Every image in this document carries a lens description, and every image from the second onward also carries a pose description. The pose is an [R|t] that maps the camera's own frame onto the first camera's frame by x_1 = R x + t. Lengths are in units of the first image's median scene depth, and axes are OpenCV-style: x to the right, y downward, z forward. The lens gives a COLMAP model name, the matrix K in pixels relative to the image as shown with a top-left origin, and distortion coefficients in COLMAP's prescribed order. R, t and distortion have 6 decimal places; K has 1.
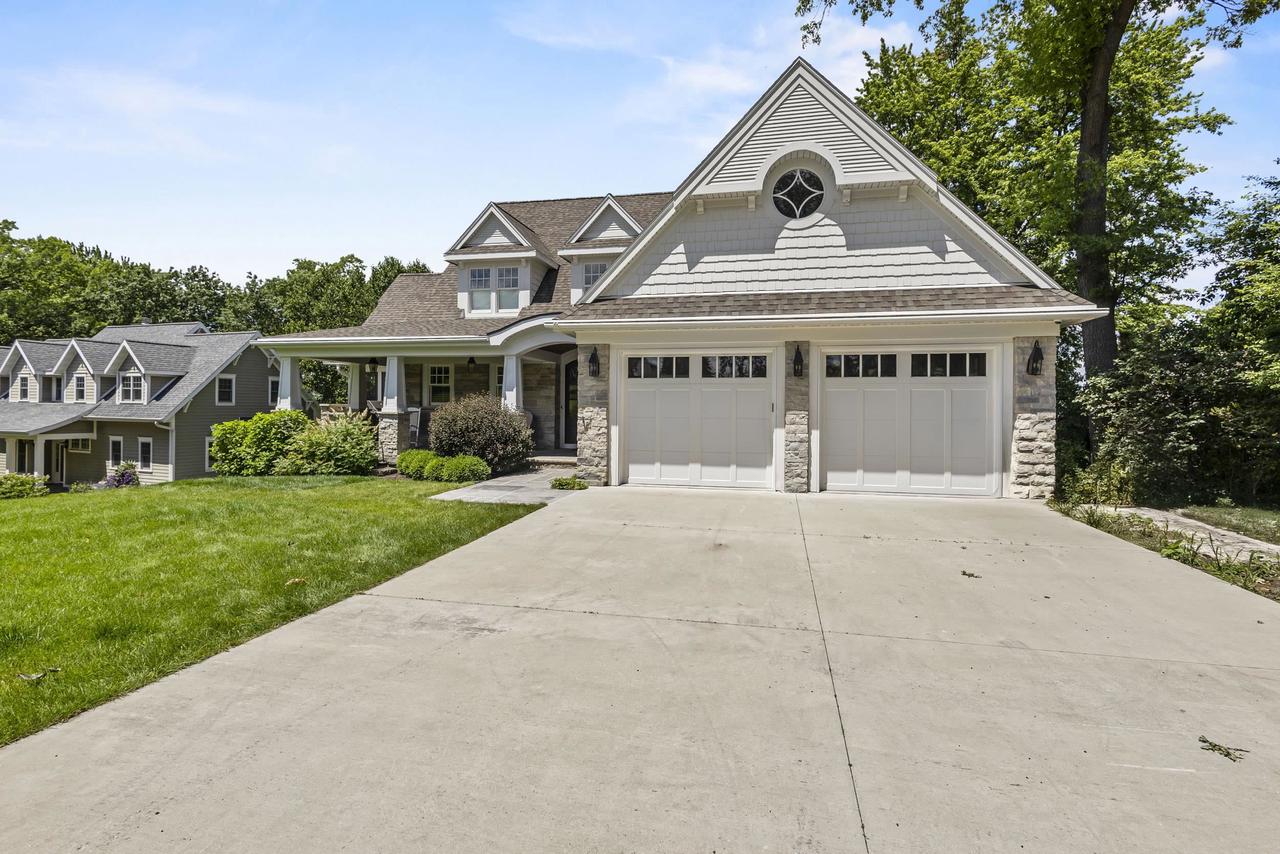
lens RADIAL K [[590.8, 0, 616.1], [0, 590.8, 405.3], [0, 0, 1]] dist [0.008639, -0.002976]
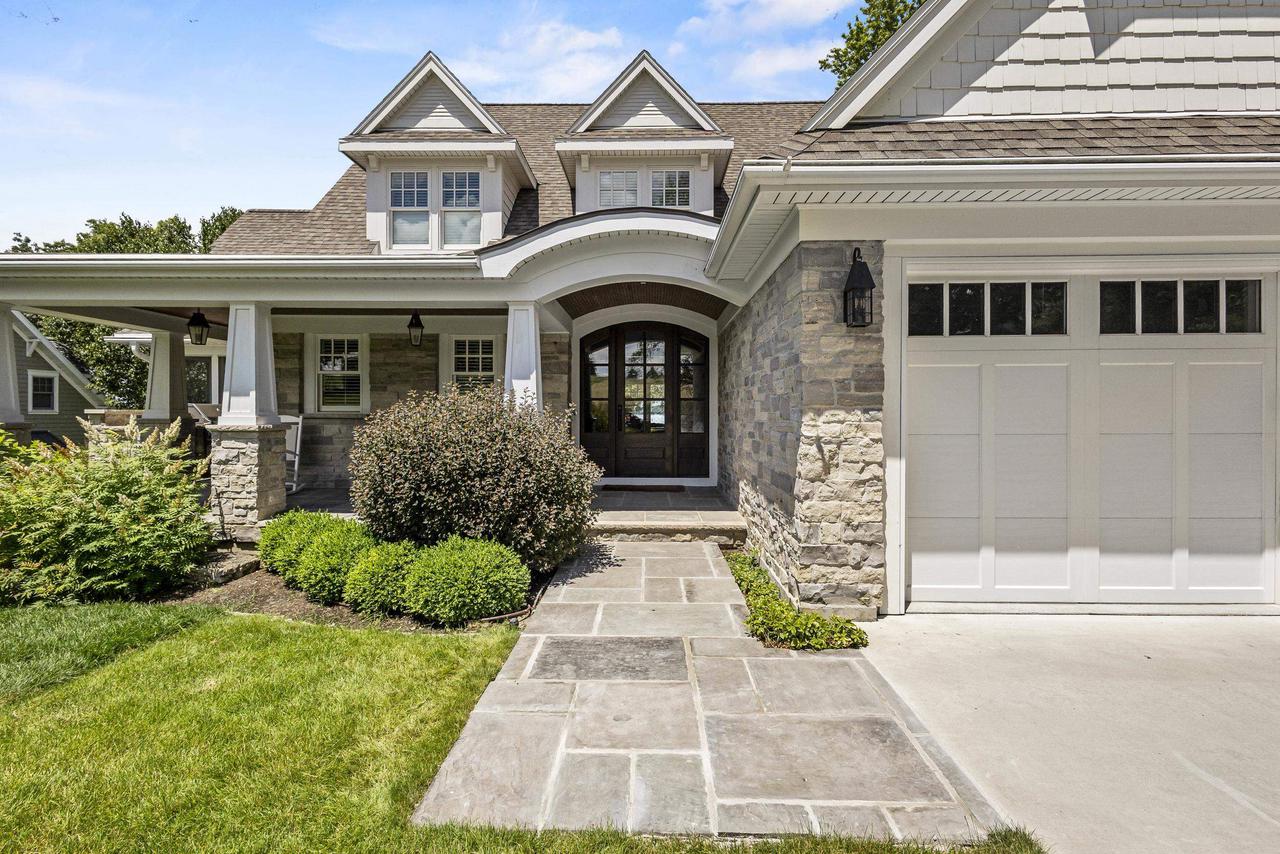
lens RADIAL K [[590.8, 0, 616.5], [0, 590.8, 417.4], [0, 0, 1]] dist [0.008639, -0.002976]
pose [[0.978034, -0.009380, 0.208234, -0.219940], [0.007145, 0.999909, 0.011483, 0.002316], [-0.208323, -0.009743, 0.978012, 0.563348]]
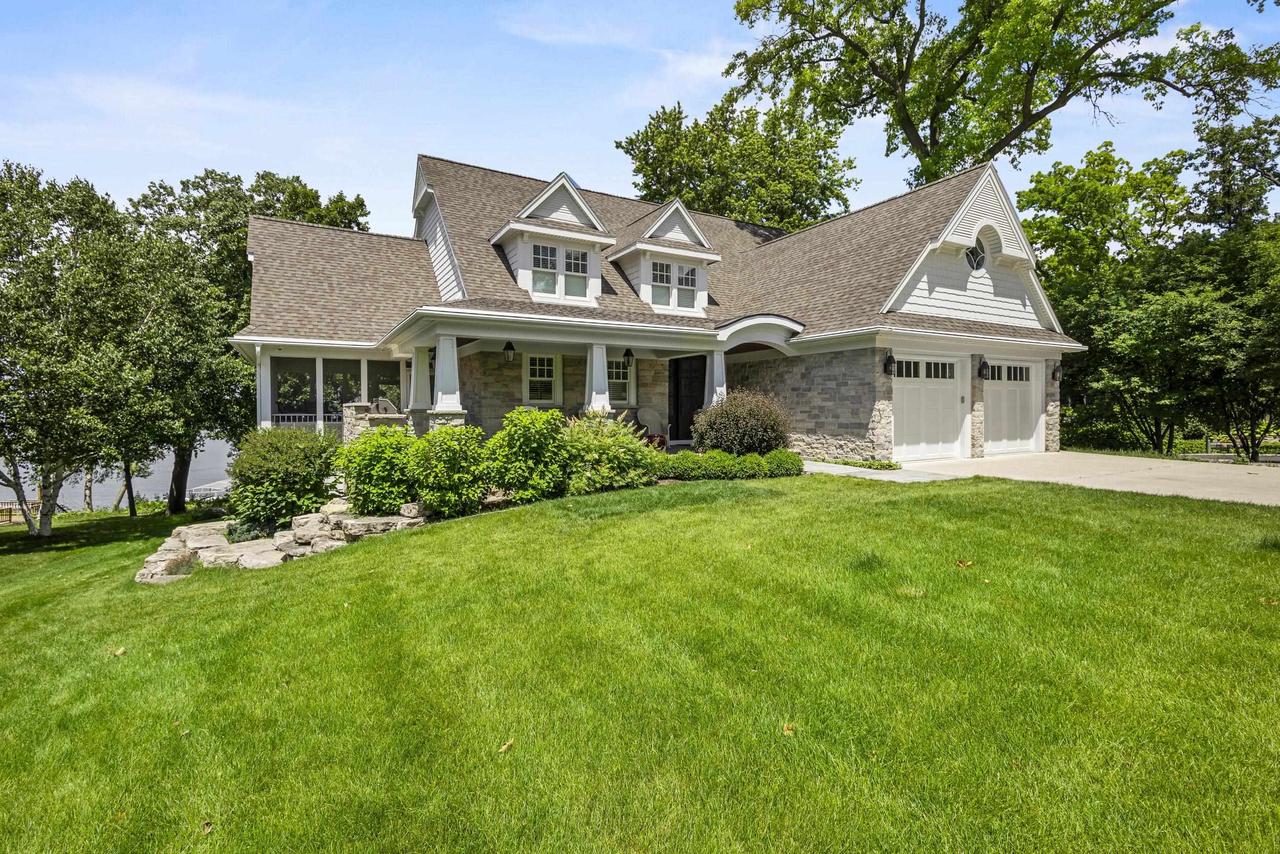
lens RADIAL K [[590.8, 0, 615.1], [0, 590.8, 413.8], [0, 0, 1]] dist [0.008639, -0.002976]
pose [[0.733276, -0.019968, 0.679638, -1.060644], [0.011192, 0.999788, 0.017299, 0.002202], [-0.679839, -0.005078, 0.733344, 0.419911]]
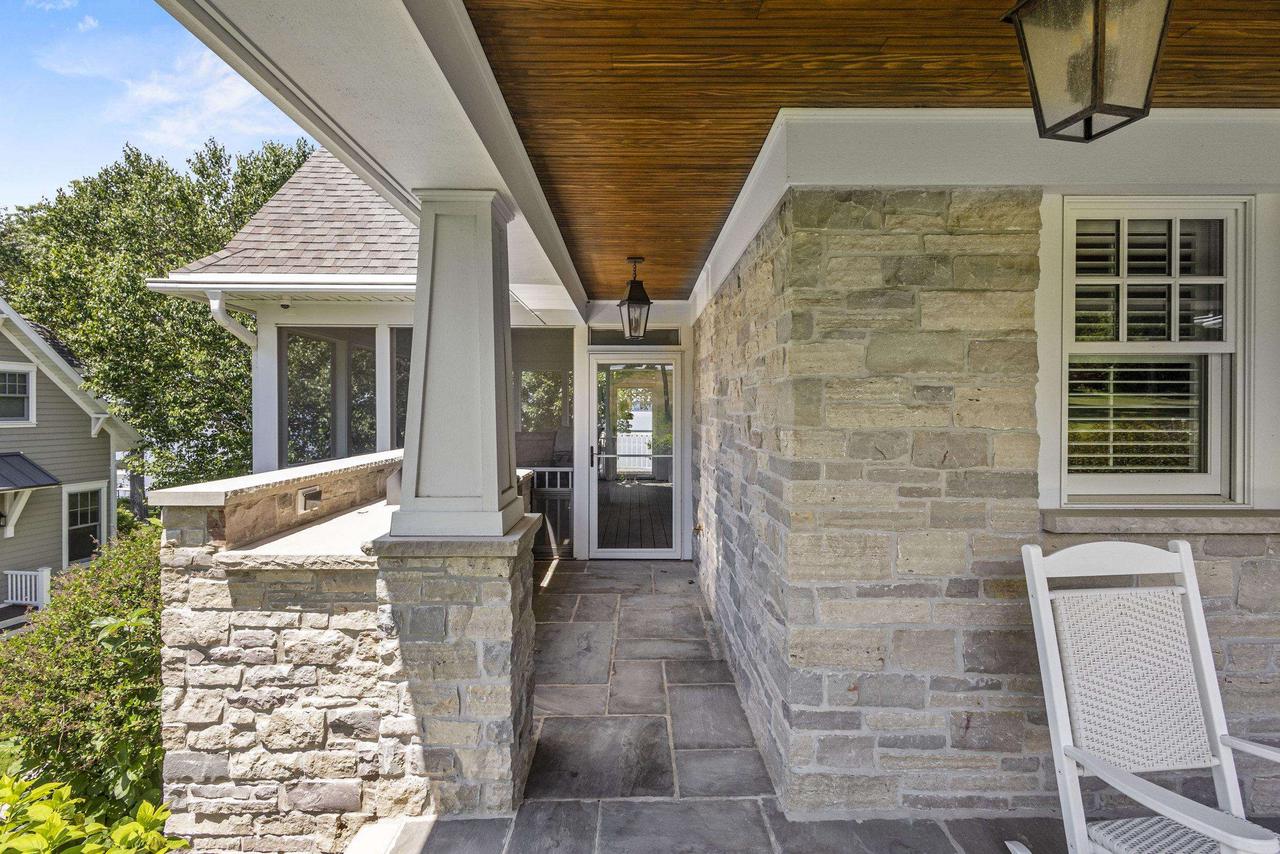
lens RADIAL K [[590.8, 0, 627.2], [0, 590.8, 408.6], [0, 0, 1]] dist [0.008639, -0.002976]
pose [[0.971064, -0.013888, 0.238414, -0.605639], [0.012214, 0.999889, 0.008496, -0.031203], [-0.238505, -0.005339, 0.971127, 1.193729]]
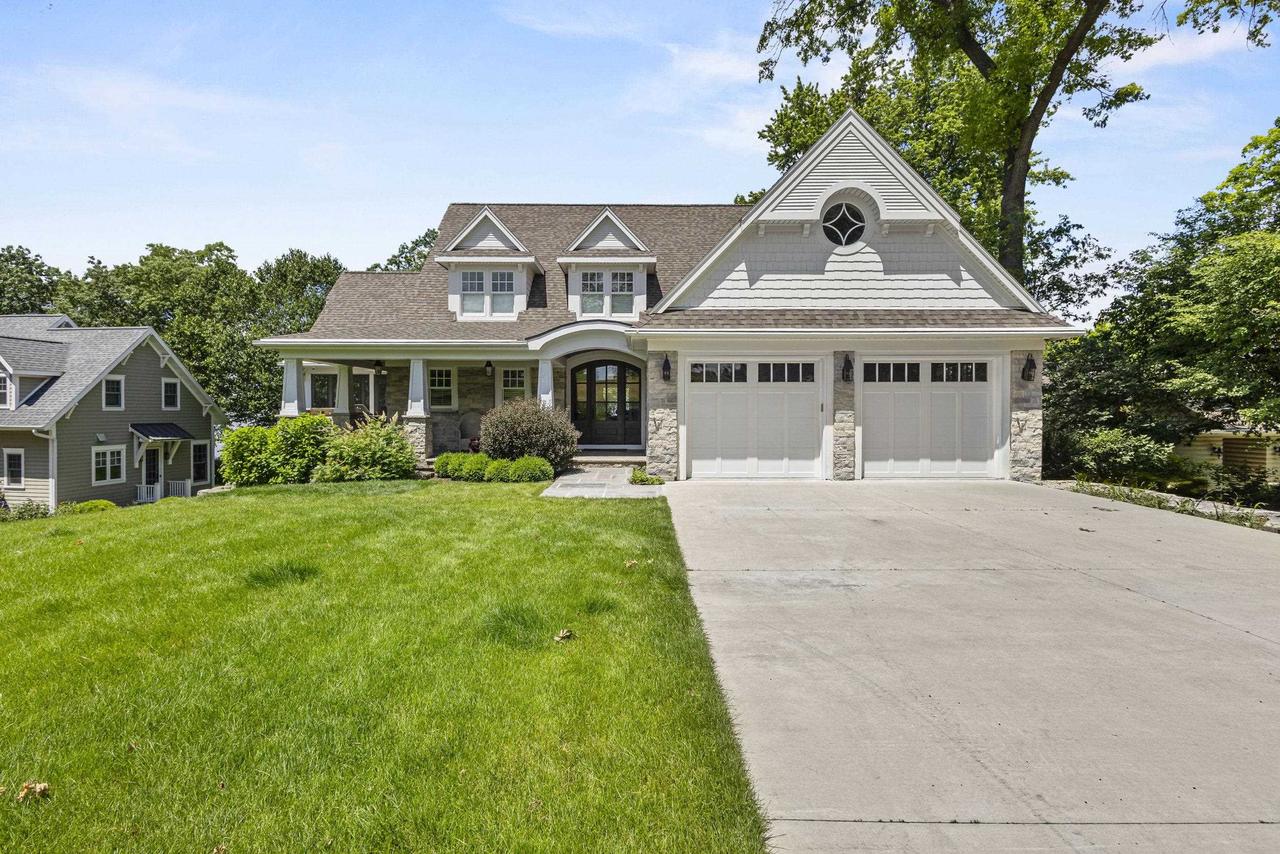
lens RADIAL K [[590.8, 0, 604.9], [0, 590.8, 413.9], [0, 0, 1]] dist [0.008639, -0.002976]
pose [[0.977567, -0.008996, 0.210434, -0.317990], [0.006724, 0.999911, 0.011510, -0.000405], [-0.210519, -0.009837, 0.977540, -0.035509]]
